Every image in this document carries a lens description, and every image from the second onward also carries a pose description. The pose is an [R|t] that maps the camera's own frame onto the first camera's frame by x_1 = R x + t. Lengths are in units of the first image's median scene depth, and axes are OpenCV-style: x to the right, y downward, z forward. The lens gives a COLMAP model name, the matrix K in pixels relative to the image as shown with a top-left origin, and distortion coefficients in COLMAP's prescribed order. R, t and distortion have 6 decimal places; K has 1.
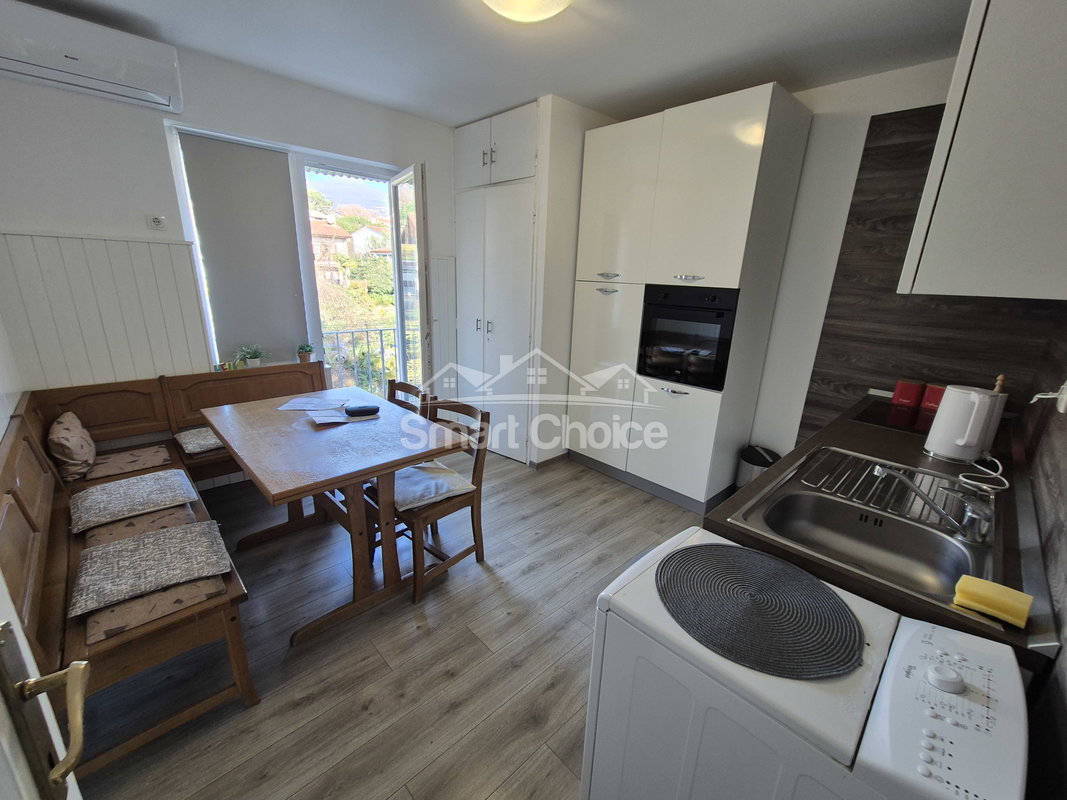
lens RADIAL K [[437.8, 0, 531.1], [0, 437.8, 401.1], [0, 0, 1]] dist [0.002585, 0.000078]
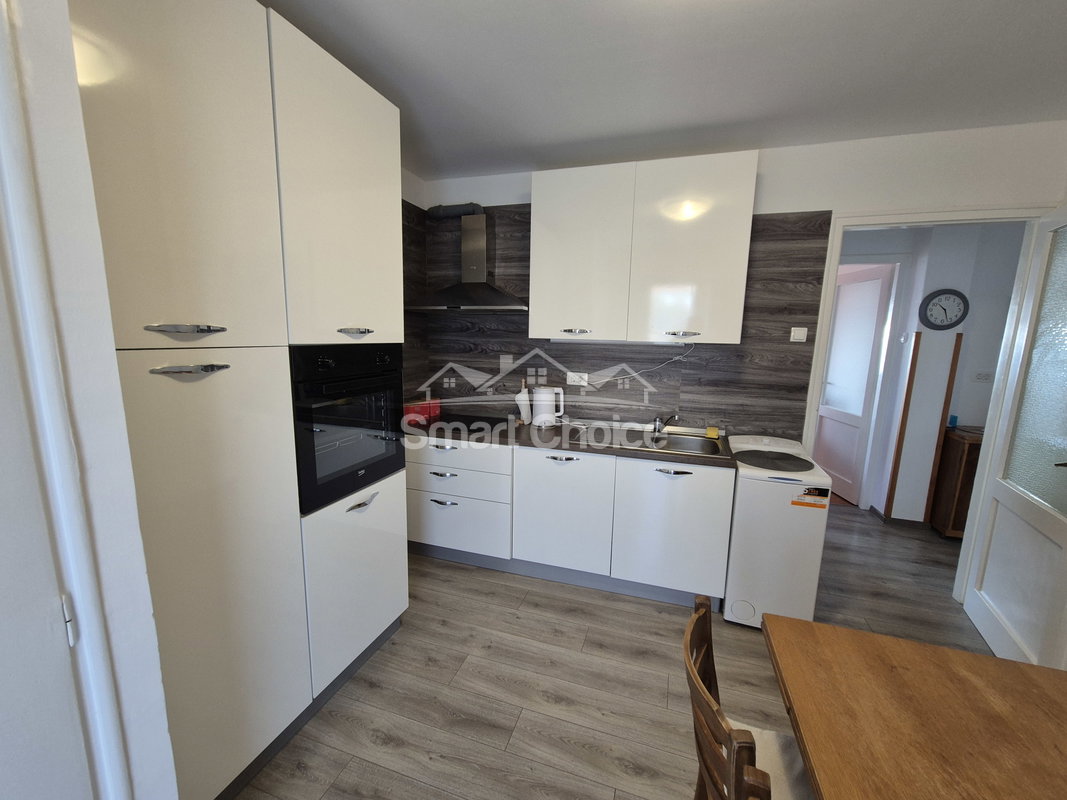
lens RADIAL K [[437.8, 0, 530.4], [0, 437.8, 404.3], [0, 0, 1]] dist [0.002585, 0.000078]
pose [[-0.463833, -0.188248, 0.865691, -0.334685], [0.210413, 0.925794, 0.314056, -0.320158], [-0.860573, 0.327822, -0.389804, 1.026879]]
